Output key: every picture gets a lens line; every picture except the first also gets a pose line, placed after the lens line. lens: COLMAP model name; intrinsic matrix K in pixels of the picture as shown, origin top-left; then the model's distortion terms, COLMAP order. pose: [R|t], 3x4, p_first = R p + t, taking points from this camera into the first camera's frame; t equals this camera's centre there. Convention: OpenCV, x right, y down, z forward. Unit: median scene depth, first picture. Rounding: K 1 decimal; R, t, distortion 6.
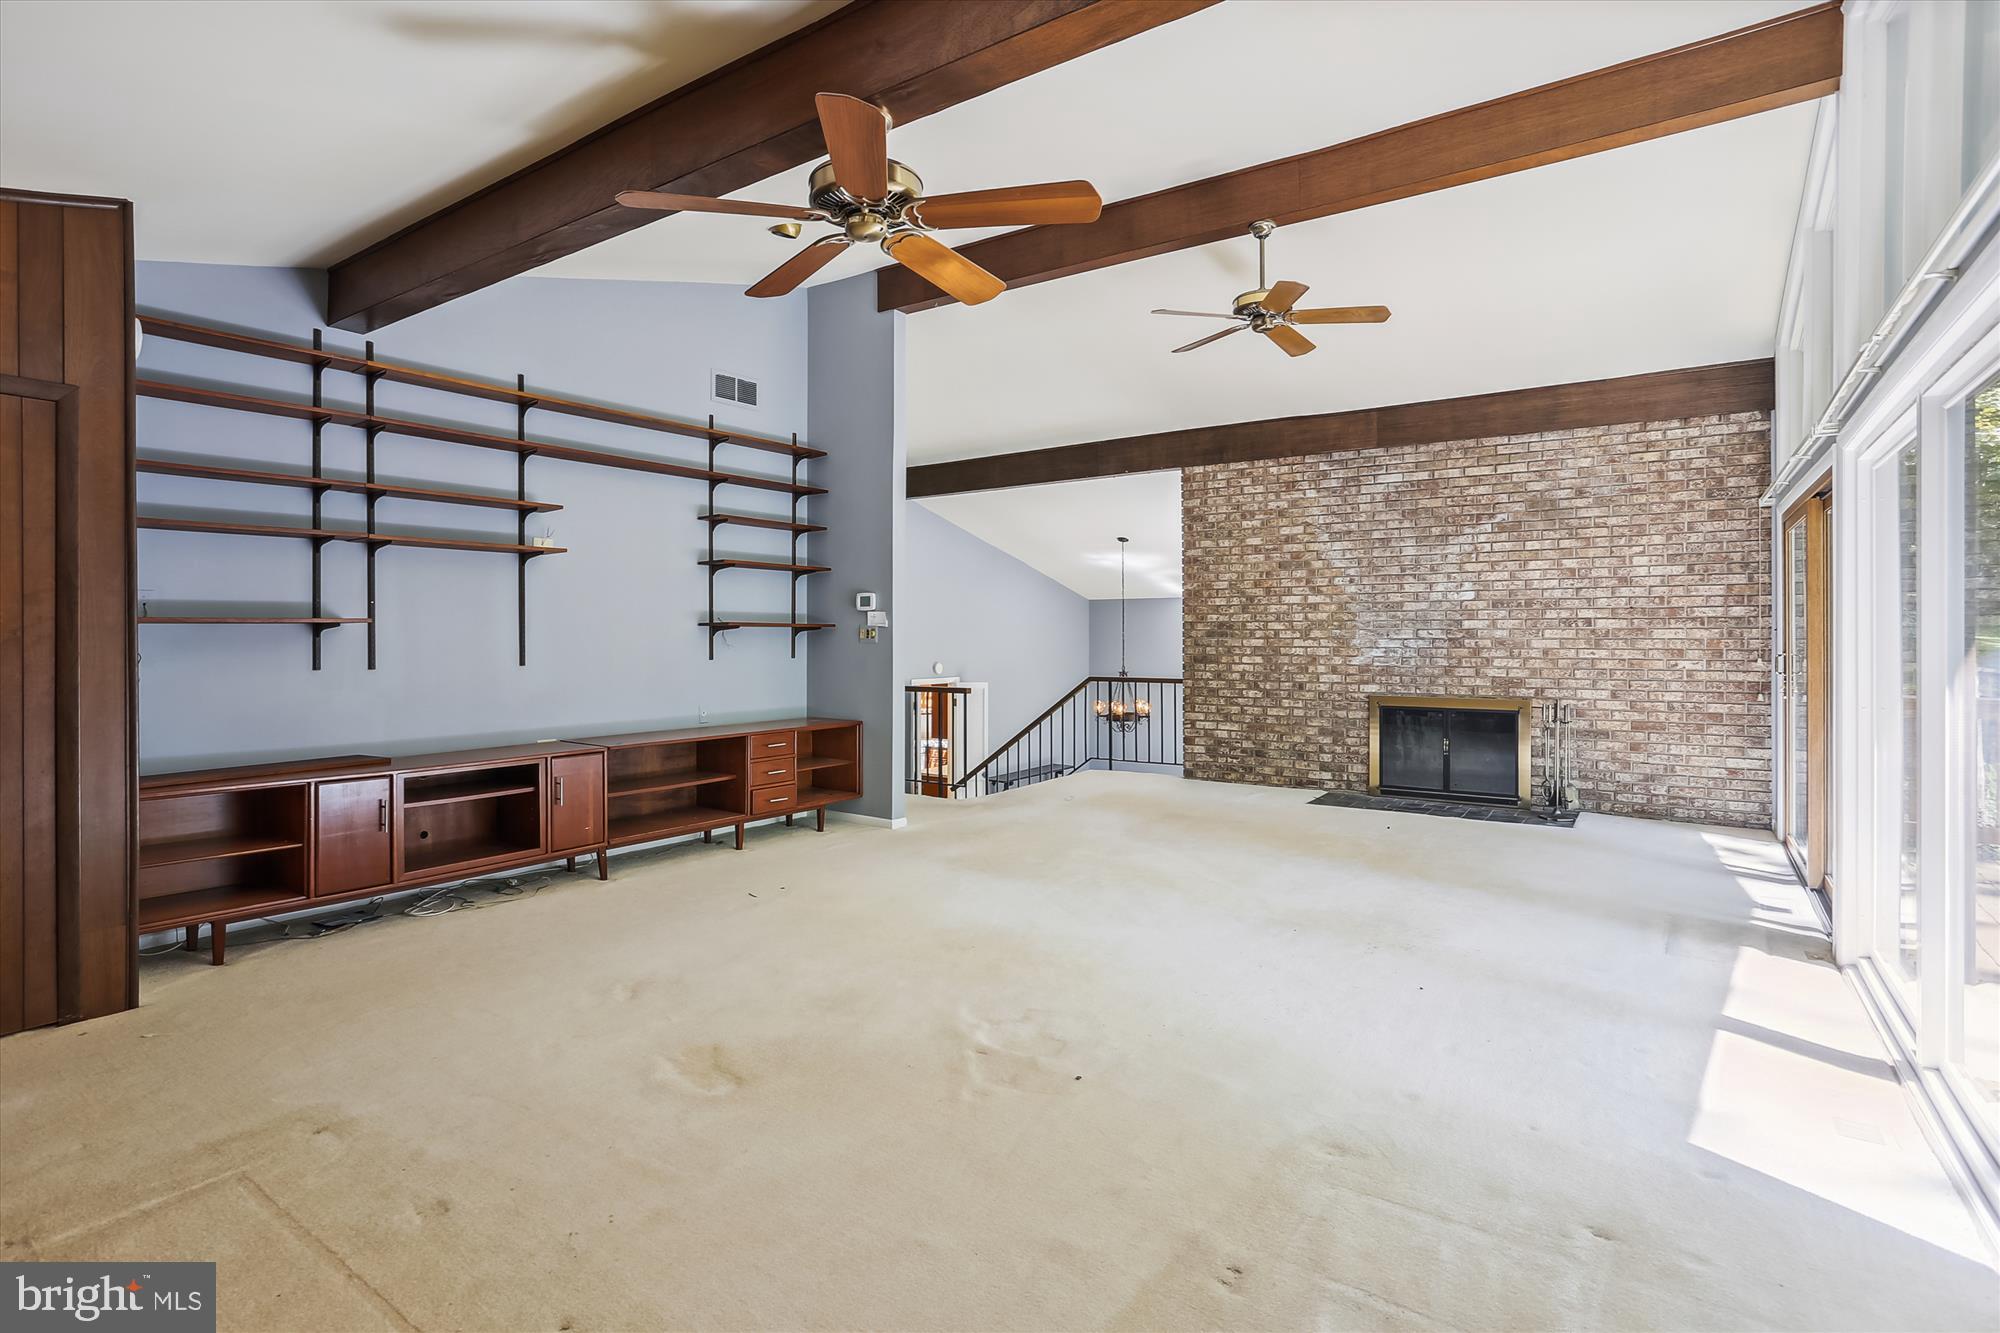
lens RADIAL K [[1012.0, 0, 1022.0], [0, 1012.0, 639.7], [0, 0, 1]] dist [-0.048204, 0.021227]
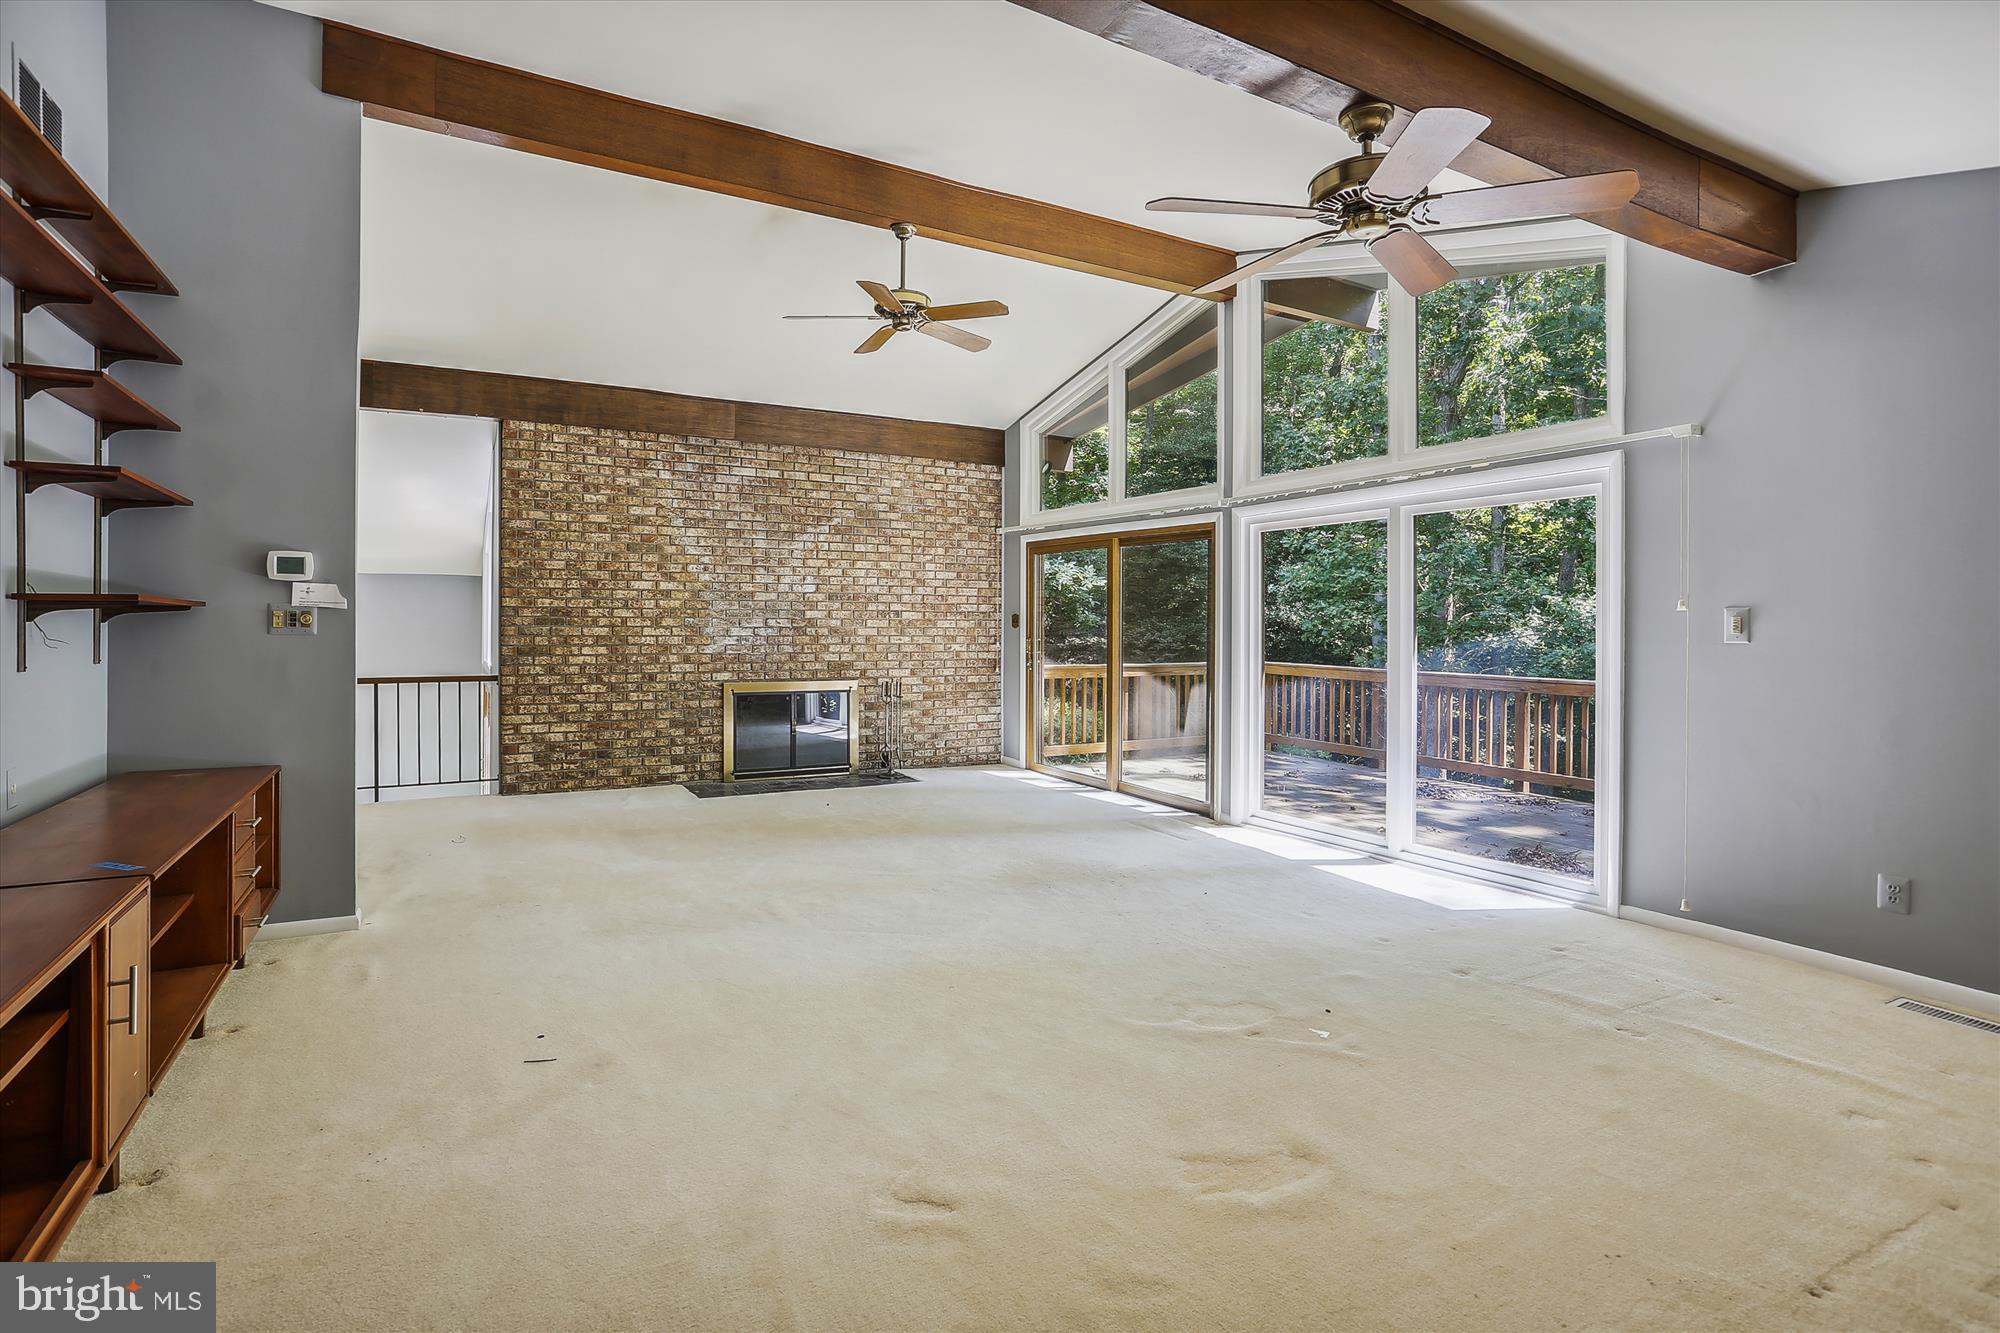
lens RADIAL K [[1012.0, 0, 946.3], [0, 1012.0, 620.1], [0, 0, 1]] dist [-0.048204, 0.021227]
pose [[0.439553, 0.006486, 0.898193, -0.508846], [-0.002225, 0.999979, -0.006132, -0.002597], [-0.898214, 0.000697, 0.439559, 0.385421]]
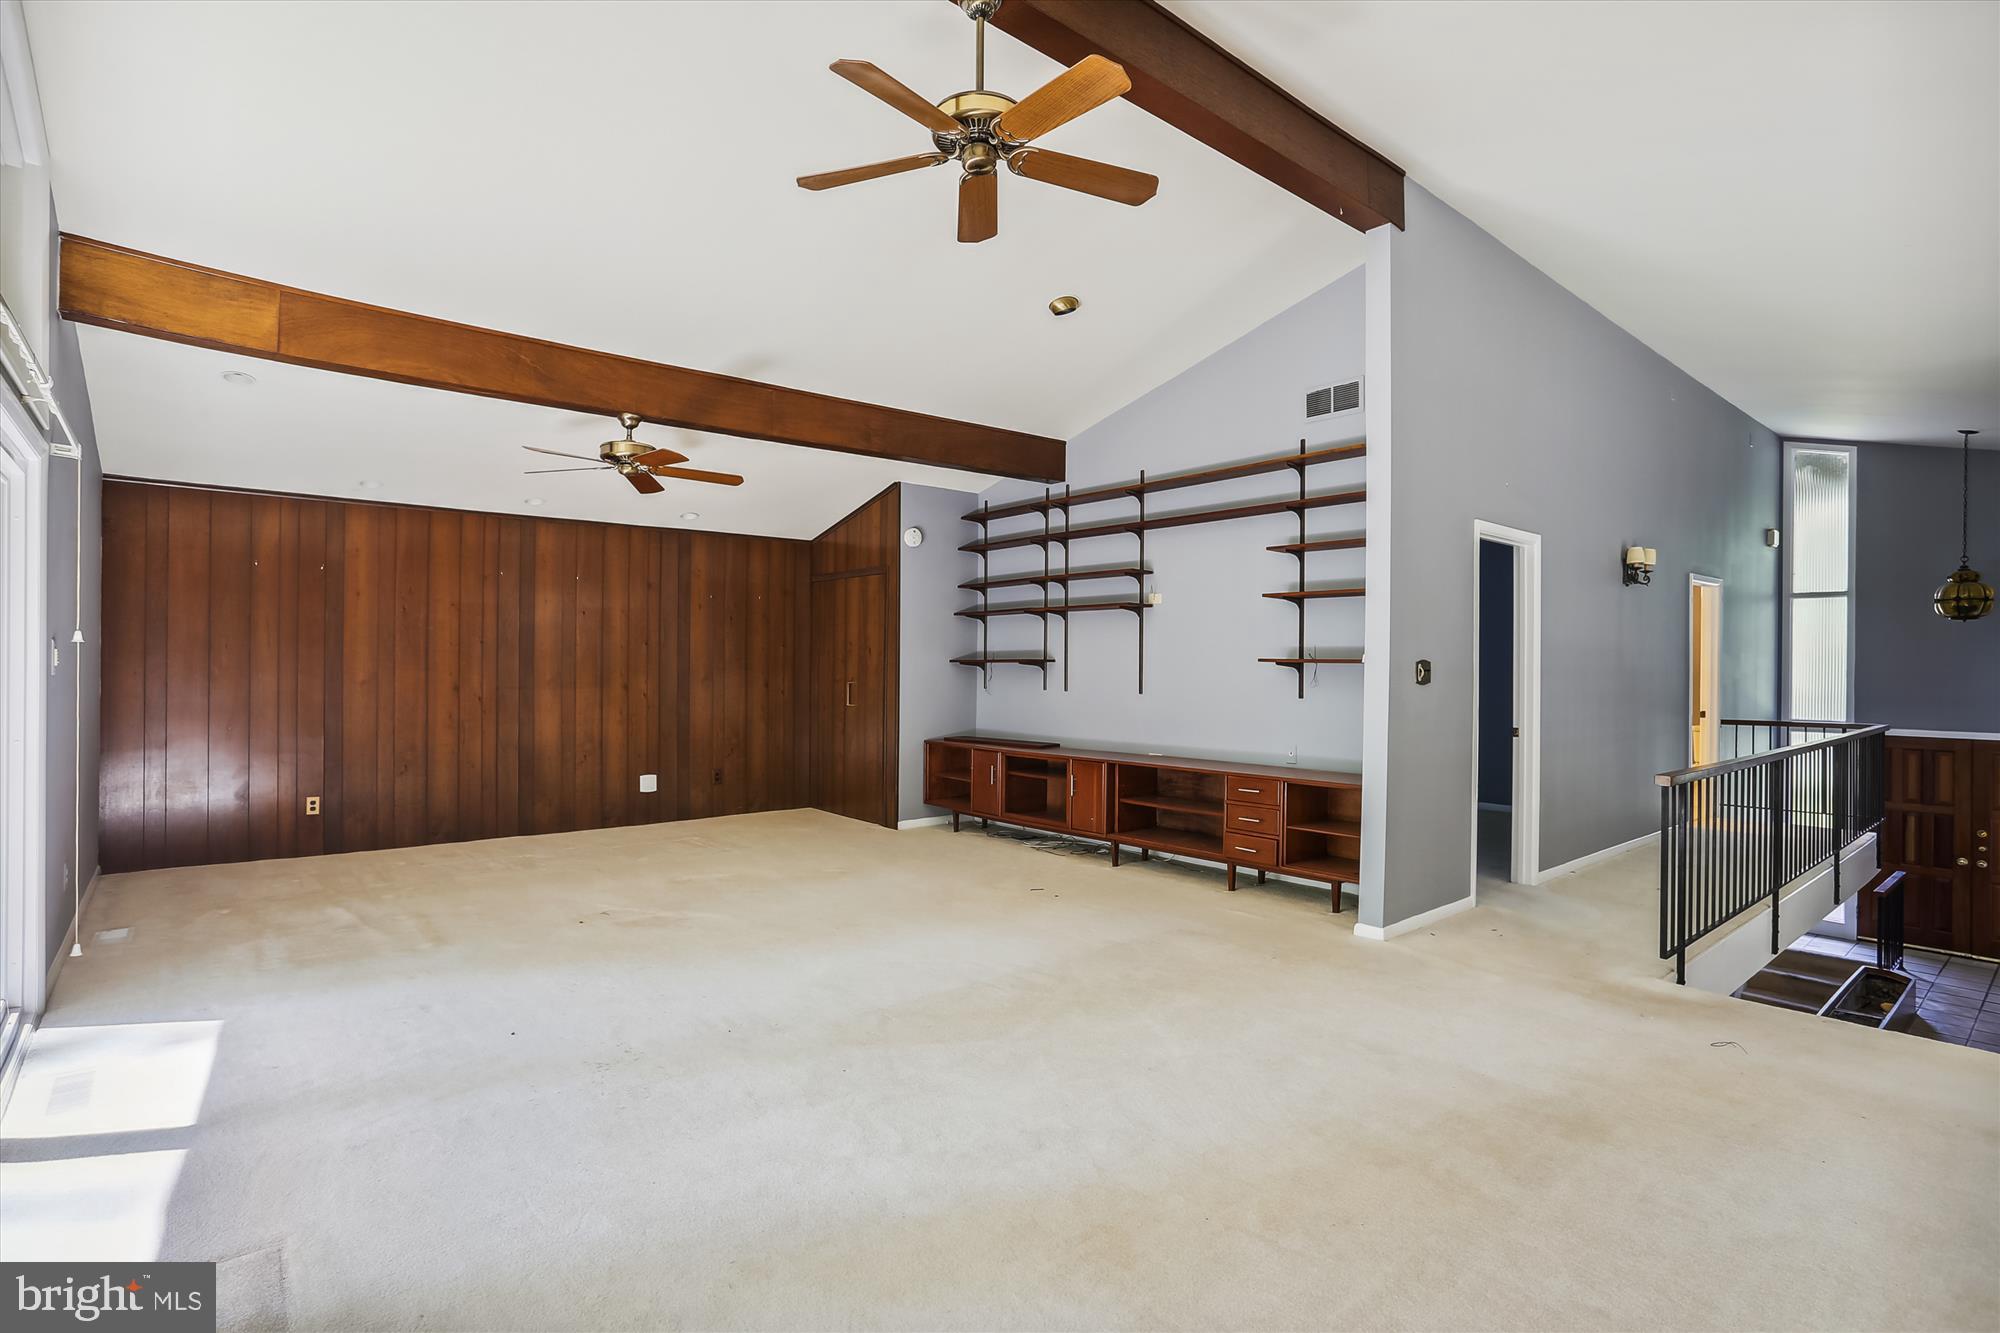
lens RADIAL K [[969.0, 0, 1002.2], [0, 969.0, 673.8], [0, 0, 1]] dist [-0.000213, -0.000099]
pose [[-0.260605, 0.003455, -0.965439, 0.579277], [-0.016321, 0.999835, 0.007983, -0.005114], [0.965308, 0.017838, -0.260506, 0.870246]]
